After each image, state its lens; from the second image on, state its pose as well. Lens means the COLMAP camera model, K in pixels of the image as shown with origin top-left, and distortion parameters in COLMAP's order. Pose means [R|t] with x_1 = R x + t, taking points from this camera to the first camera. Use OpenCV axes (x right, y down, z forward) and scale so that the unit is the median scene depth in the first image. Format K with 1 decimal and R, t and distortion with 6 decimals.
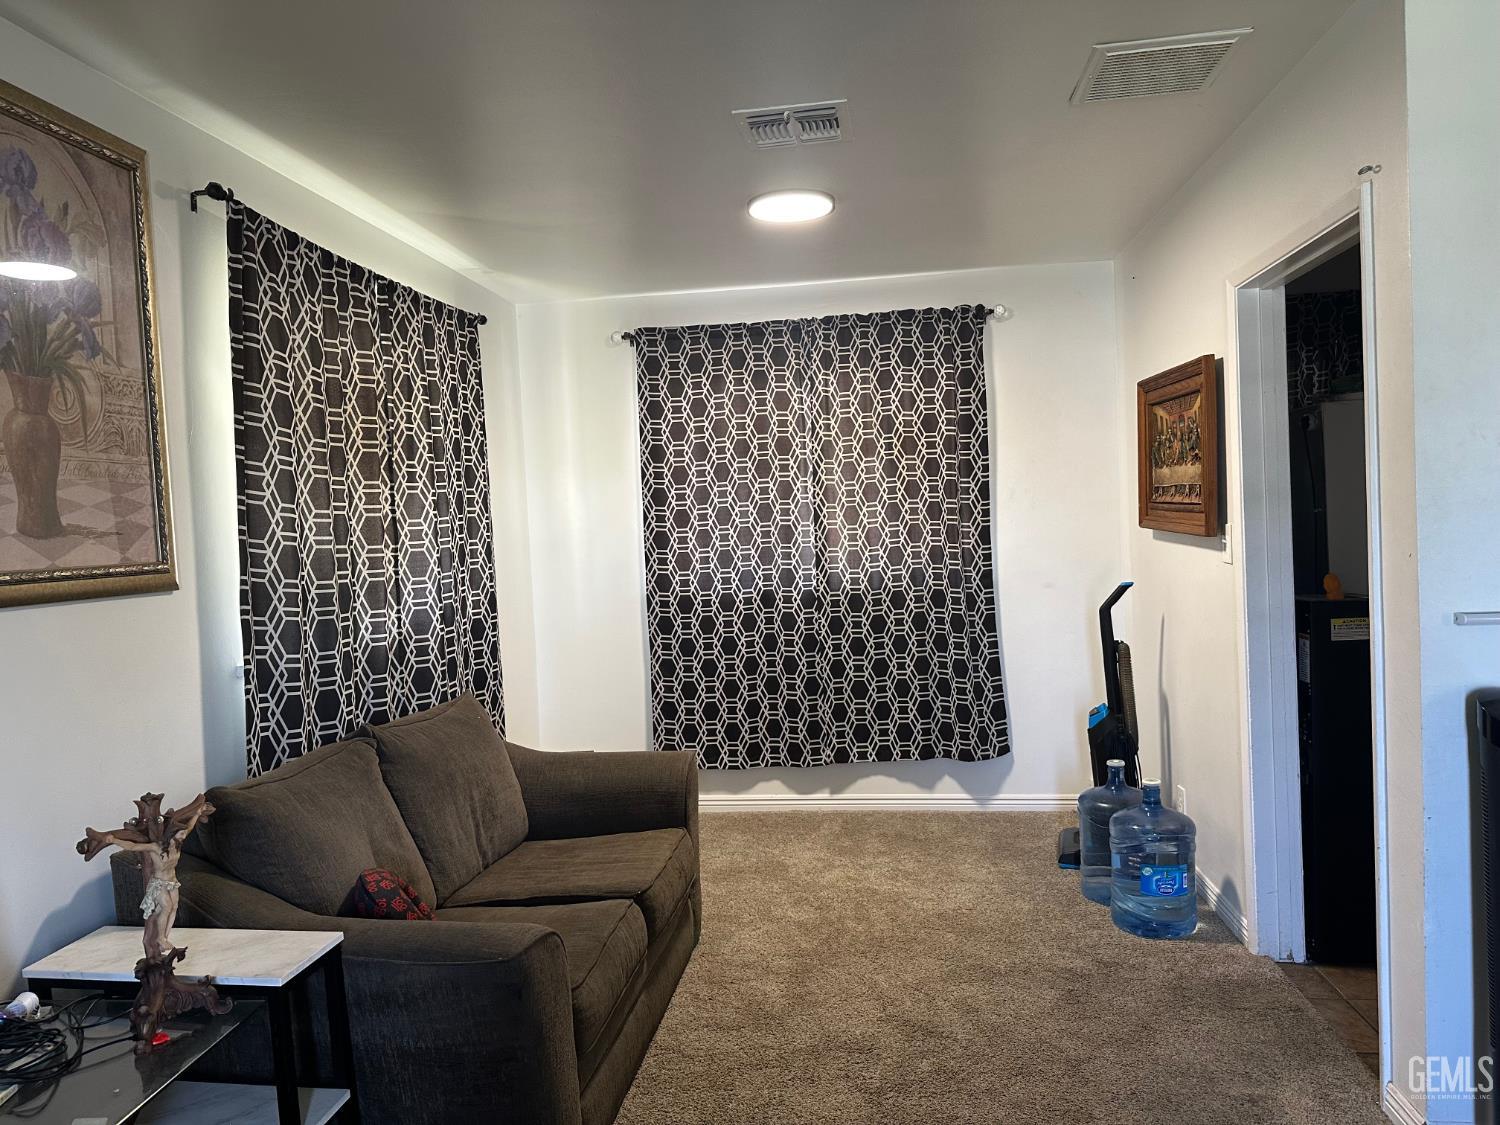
lens RADIAL K [[1027.3, 0, 750.0], [0, 1027.3, 562.5], [0, 0, 1]] dist [0.037991, -0.056957]
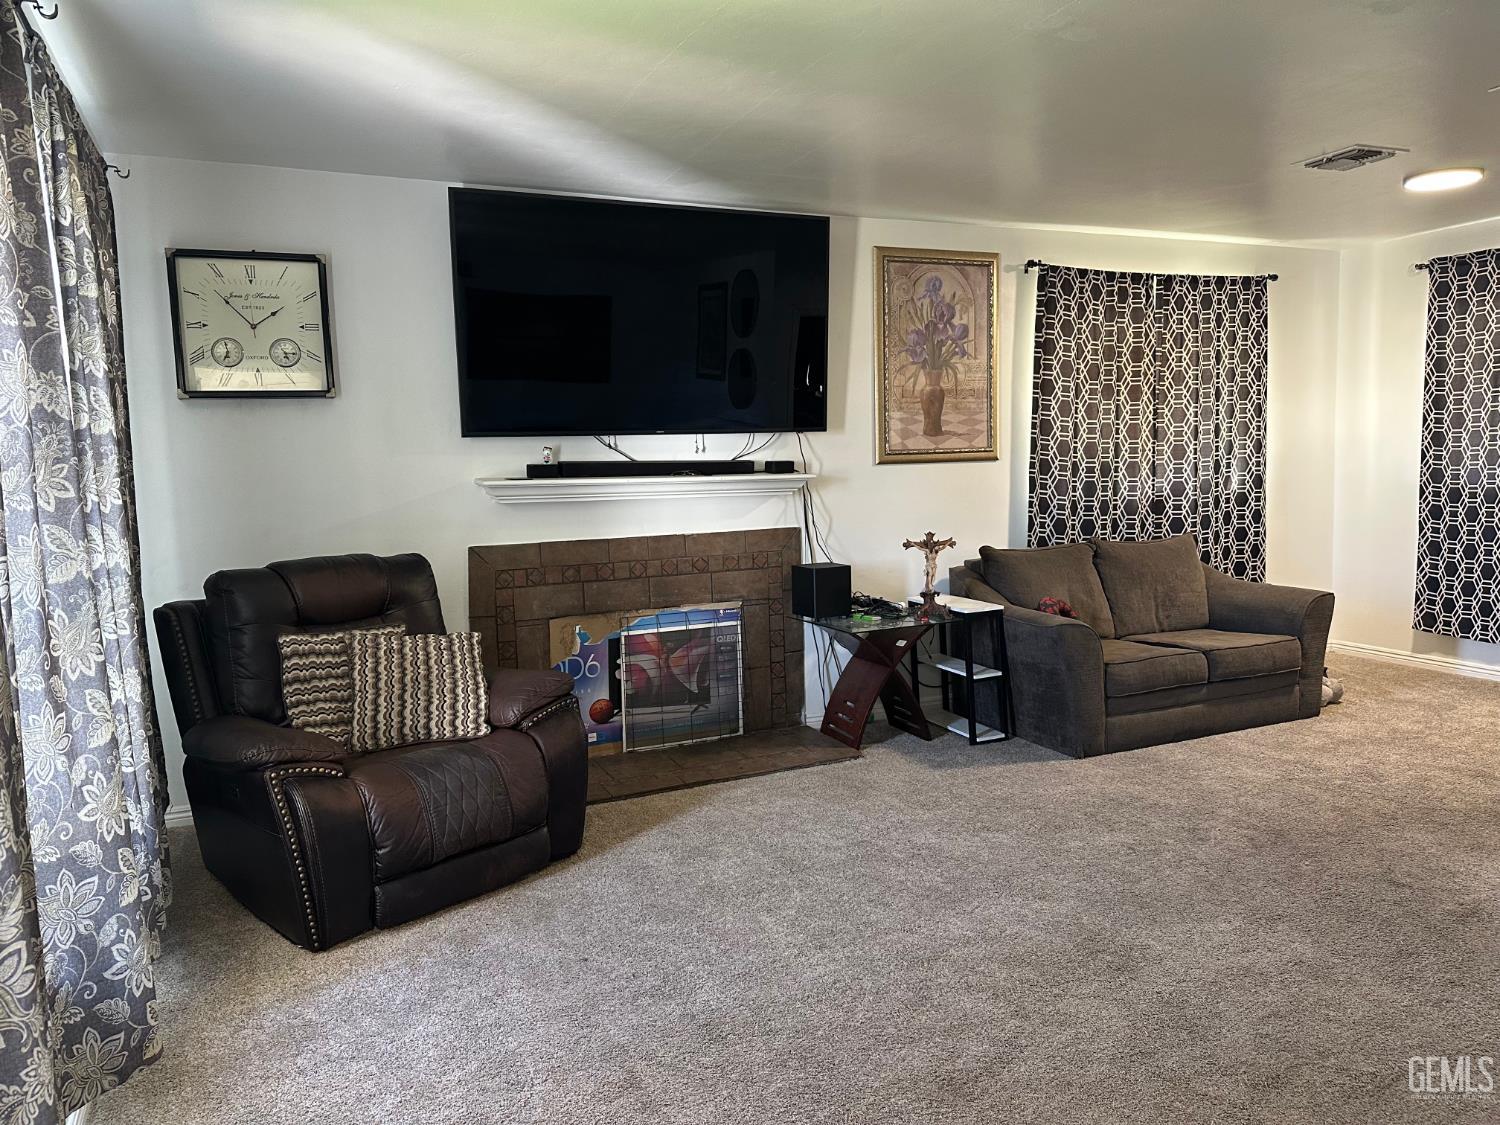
lens RADIAL K [[1027.3, 0, 750.0], [0, 1027.3, 562.5], [0, 0, 1]] dist [0.037991, -0.056957]
pose [[0.493764, 0.116276, -0.861787, 0.973026], [-0.025925, 0.992548, 0.119065, -0.003638], [0.869209, -0.036448, 0.493099, -0.475200]]
